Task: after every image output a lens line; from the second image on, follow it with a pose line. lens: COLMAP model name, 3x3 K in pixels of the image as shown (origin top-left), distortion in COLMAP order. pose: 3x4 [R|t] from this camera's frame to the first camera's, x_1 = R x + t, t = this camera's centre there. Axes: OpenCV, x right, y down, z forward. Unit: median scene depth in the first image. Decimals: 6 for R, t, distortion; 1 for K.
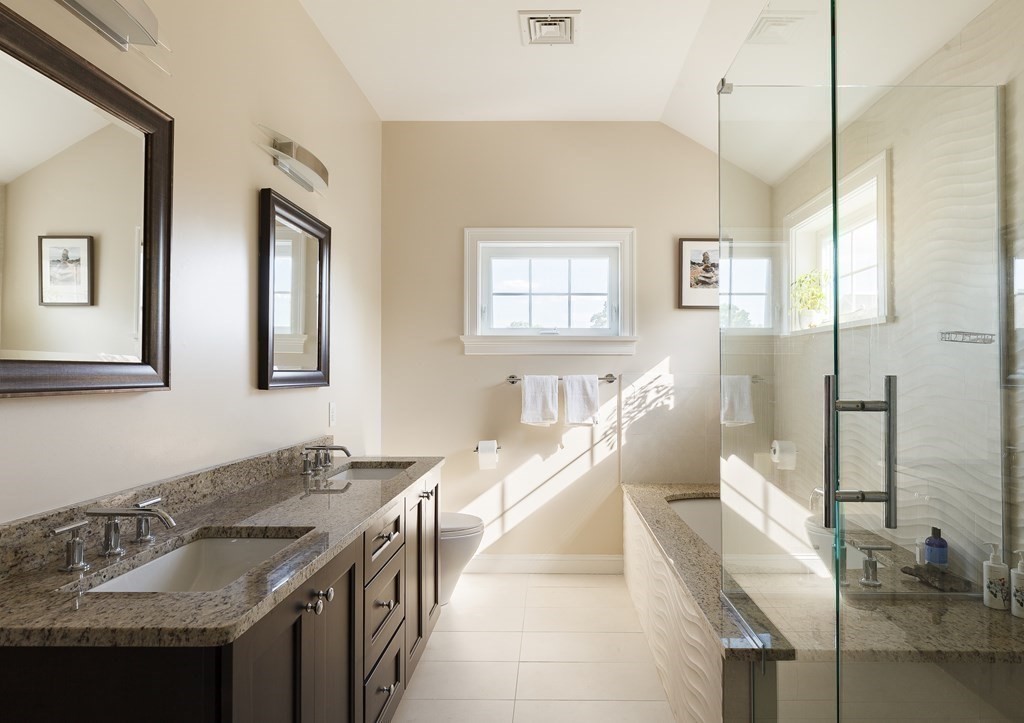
lens RADIAL K [[616.1, 0, 514.5], [0, 616.1, 365.8], [0, 0, 1]] dist [0.003292, -0.006621]
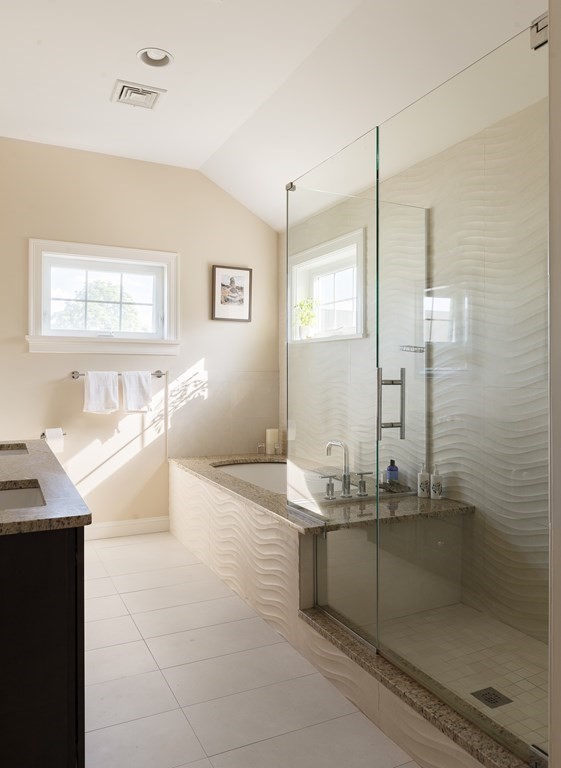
lens RADIAL K [[574.7, 0, 280.0], [0, 574.7, 377.5], [0, 0, 1]] dist [-0.030729, -0.002953]
pose [[0.890744, 0.000374, 0.454504, -0.155439], [-0.009568, 0.999793, 0.017929, 0.004248], [-0.454404, -0.020319, 0.890564, -0.132398]]
